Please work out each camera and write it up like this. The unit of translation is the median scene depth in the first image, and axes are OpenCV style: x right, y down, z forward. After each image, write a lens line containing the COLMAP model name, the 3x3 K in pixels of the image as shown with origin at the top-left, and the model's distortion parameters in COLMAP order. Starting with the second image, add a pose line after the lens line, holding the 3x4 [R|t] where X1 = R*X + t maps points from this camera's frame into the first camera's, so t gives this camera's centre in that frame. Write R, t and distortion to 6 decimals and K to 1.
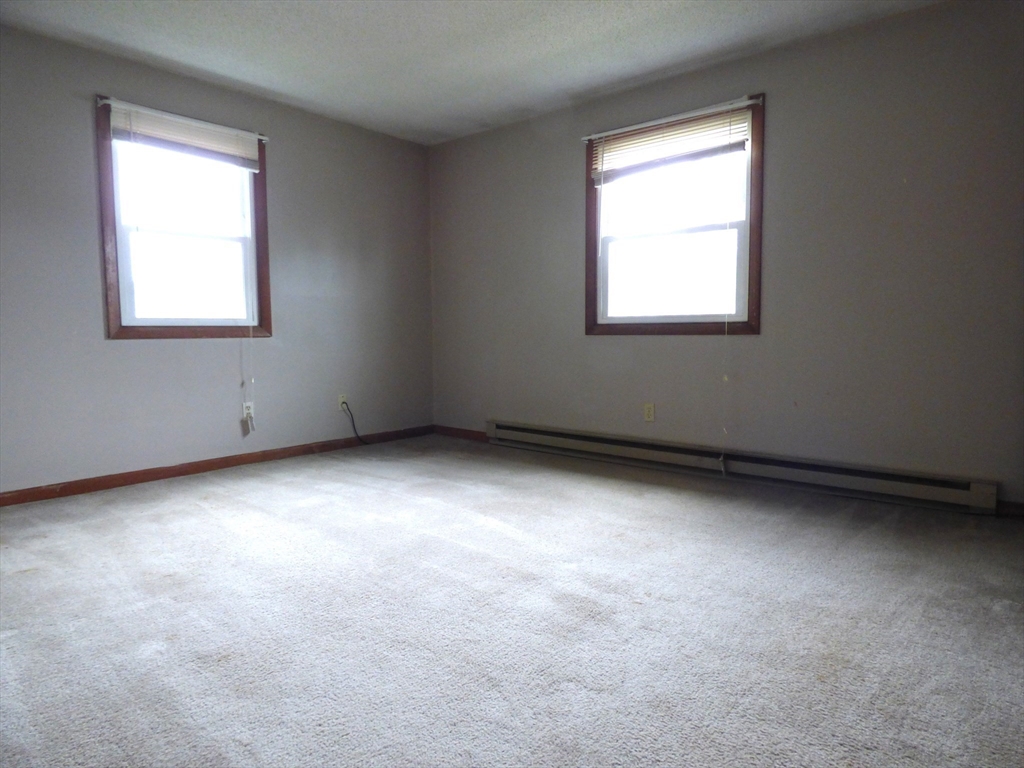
lens RADIAL K [[615.1, 0, 520.5], [0, 615.1, 380.2], [0, 0, 1]] dist [-0.013793, 0.004946]
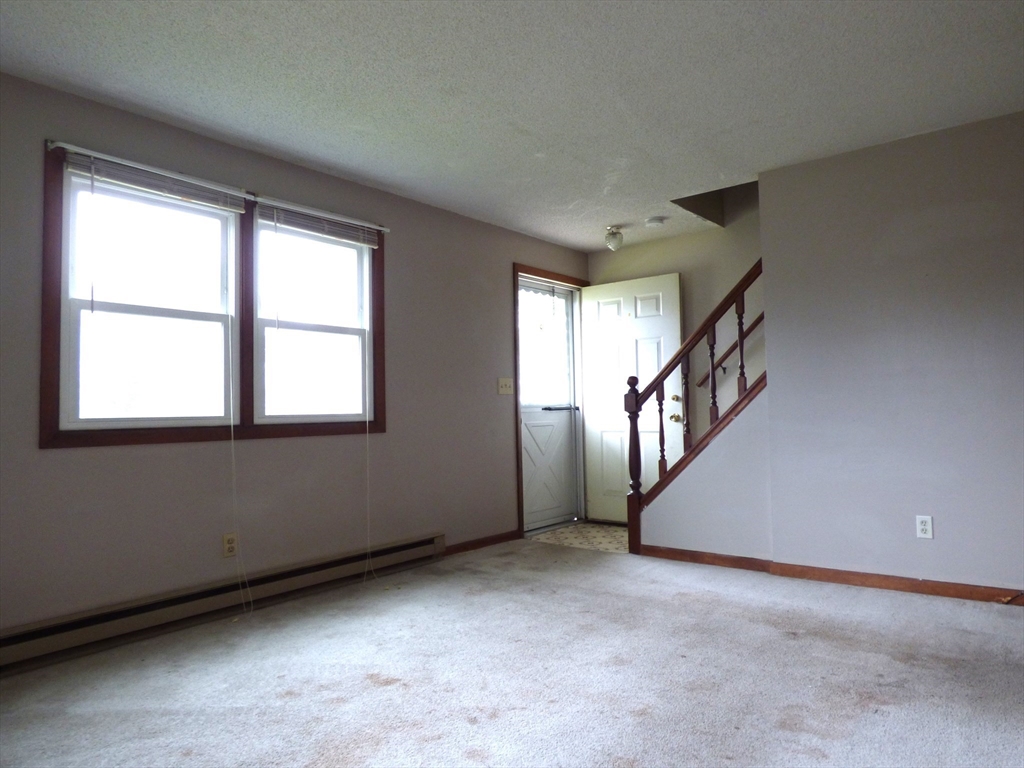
lens RADIAL K [[649.4, 0, 519.4], [0, 649.4, 381.2], [0, 0, 1]] dist [-0.012512, 0.005355]
pose [[-0.010518, 0.054025, 0.998484, -0.490638], [0.099334, 0.993657, -0.052717, -0.048835], [-0.994999, 0.098629, -0.015818, 0.465332]]
